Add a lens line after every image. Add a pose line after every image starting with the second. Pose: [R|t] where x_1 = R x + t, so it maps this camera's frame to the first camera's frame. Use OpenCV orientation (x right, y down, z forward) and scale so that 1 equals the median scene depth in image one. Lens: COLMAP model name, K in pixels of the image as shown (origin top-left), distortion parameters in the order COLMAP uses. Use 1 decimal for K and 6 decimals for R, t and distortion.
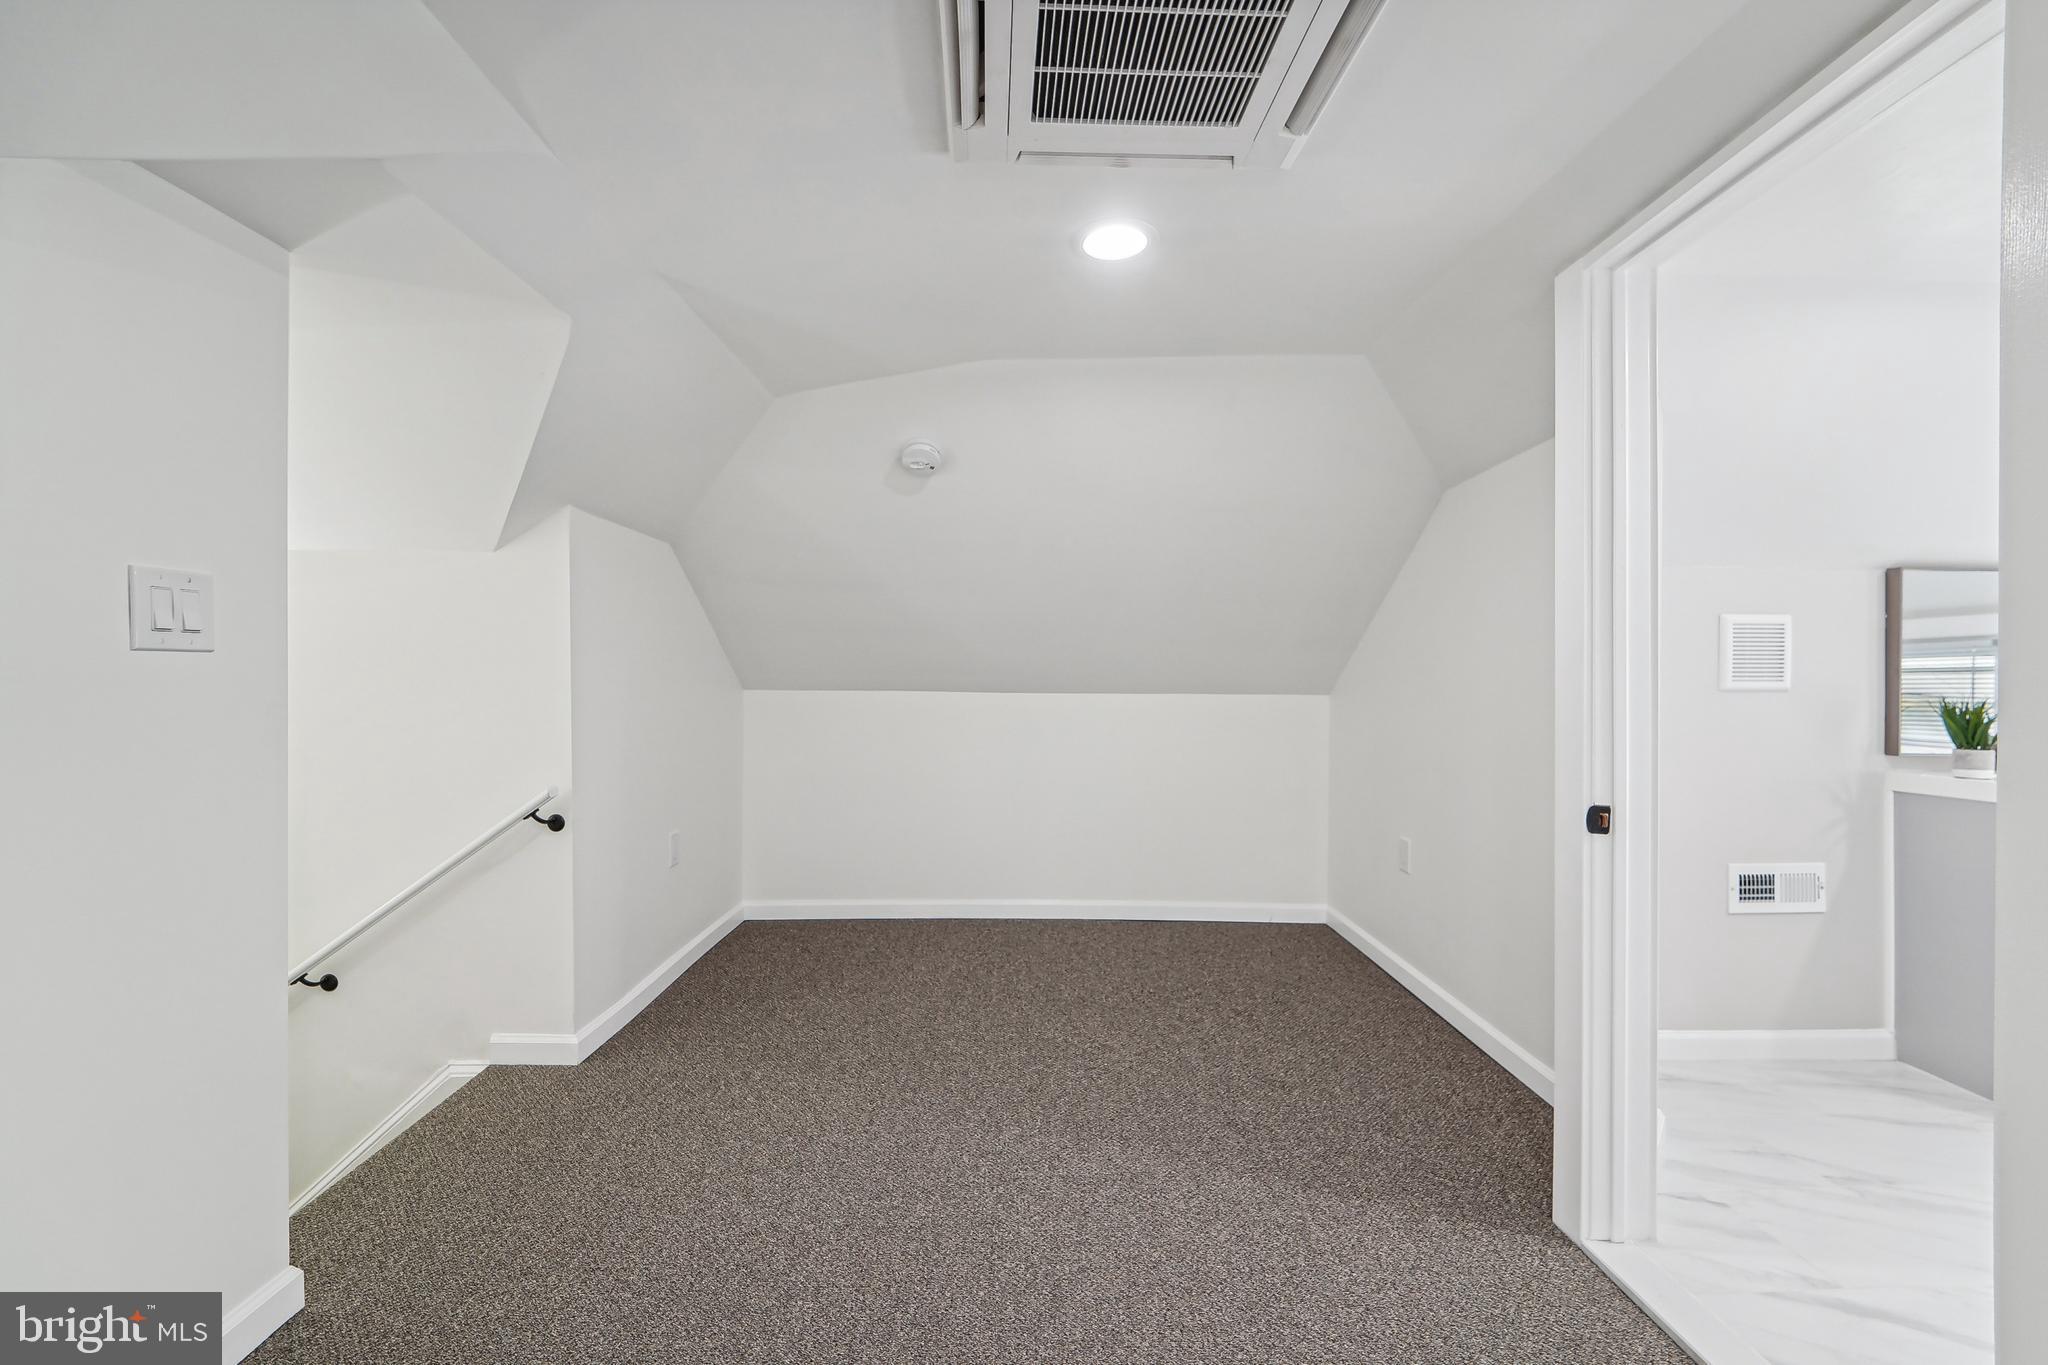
lens RADIAL K [[797.3, 0, 1078.7], [0, 797.3, 683.3], [0, 0, 1]] dist [0.000927, -0.000144]
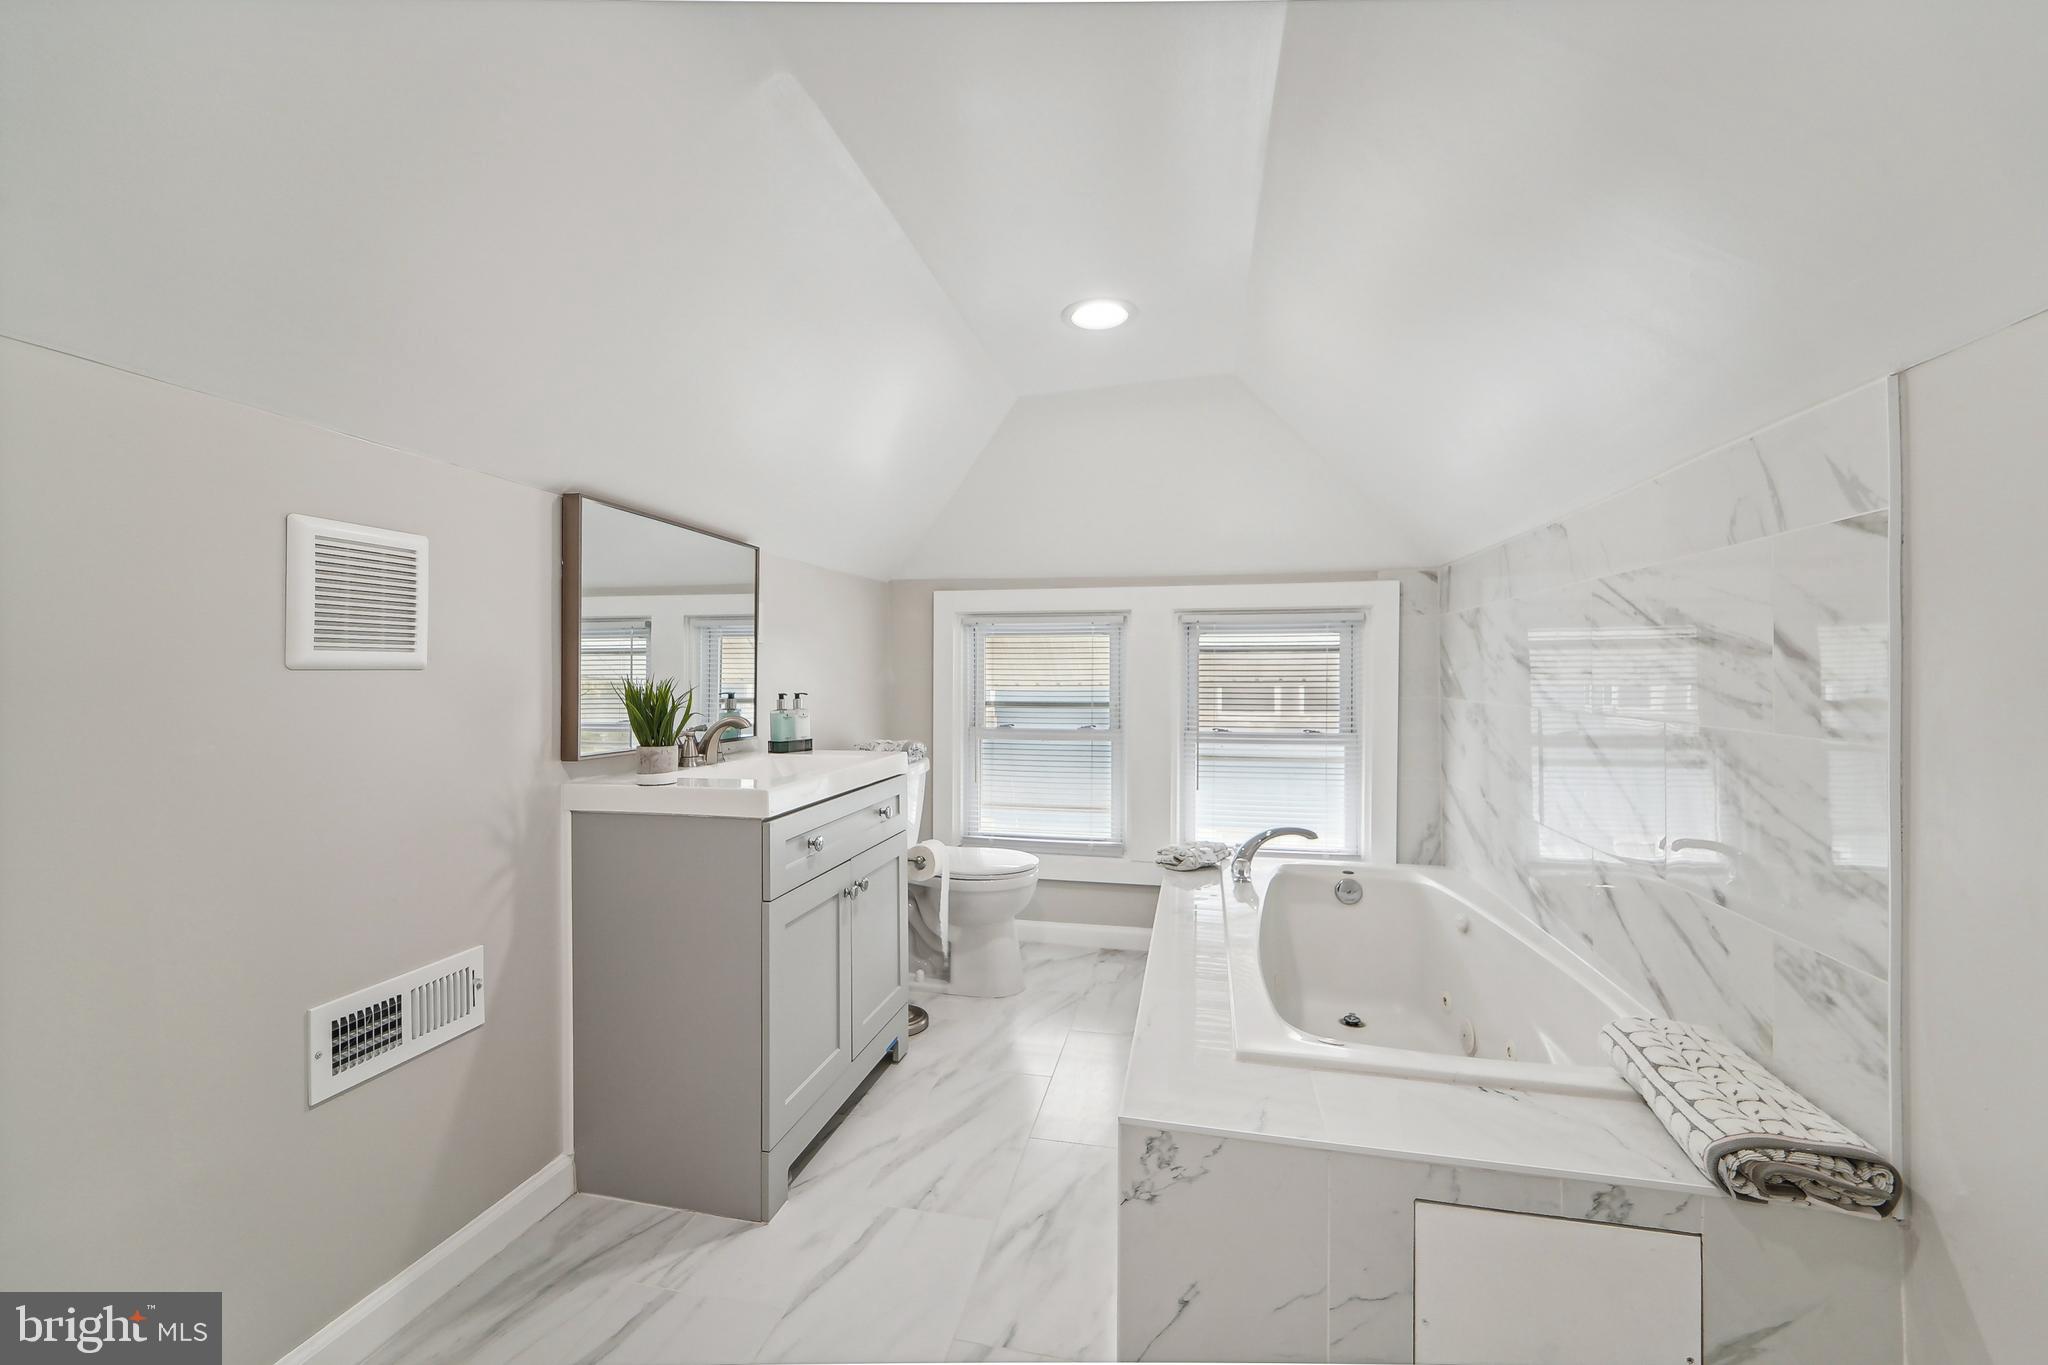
lens RADIAL K [[815.3, 0, 1036.2], [0, 815.3, 670.7], [0, 0, 1]] dist [0.001494, -0.000275]
pose [[0.258713, -0.006678, 0.965931, 0.436226], [-0.002366, 0.999969, 0.007547, 0.005771], [-0.965951, -0.004238, 0.258689, 0.421497]]
